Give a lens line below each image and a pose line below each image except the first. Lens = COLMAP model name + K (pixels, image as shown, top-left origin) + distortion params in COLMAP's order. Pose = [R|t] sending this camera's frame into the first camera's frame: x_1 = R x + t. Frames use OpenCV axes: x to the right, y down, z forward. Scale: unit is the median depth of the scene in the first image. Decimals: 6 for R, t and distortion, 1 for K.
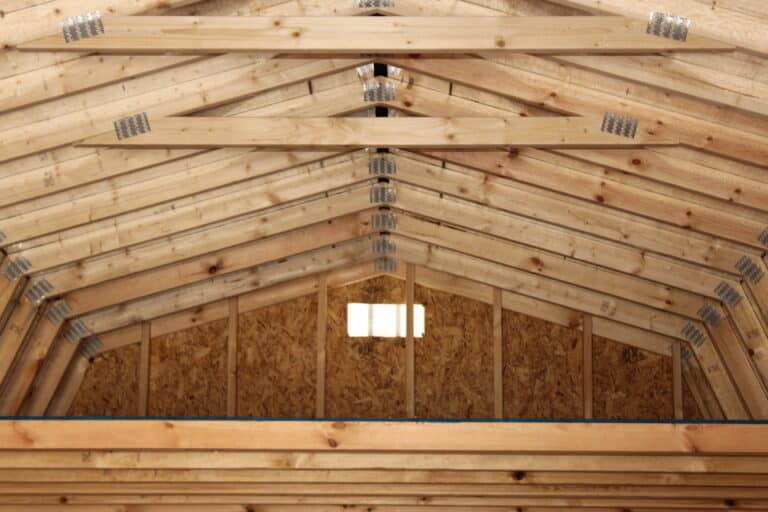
lens RADIAL K [[1724.6, 0, 384.0], [0, 1724.6, 256.0], [0, 0, 1]] dist [0.053710, -0.066508]
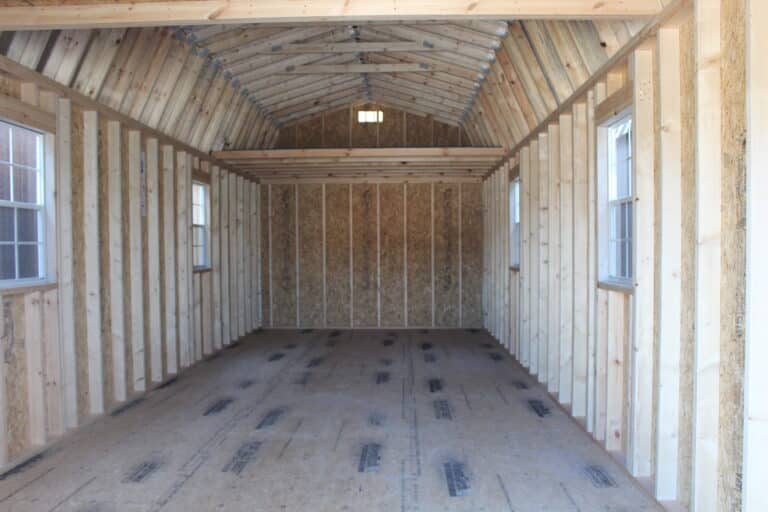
lens RADIAL K [[712.7, 0, 395.6], [0, 712.7, 257.3], [0, 0, 1]] dist [-0.009025, 0.000337]
pose [[0.999874, -0.015195, -0.004545, 0.062246], [0.015848, 0.968358, 0.249062, -0.048528], [0.000617, -0.249103, 0.968477, -0.445027]]
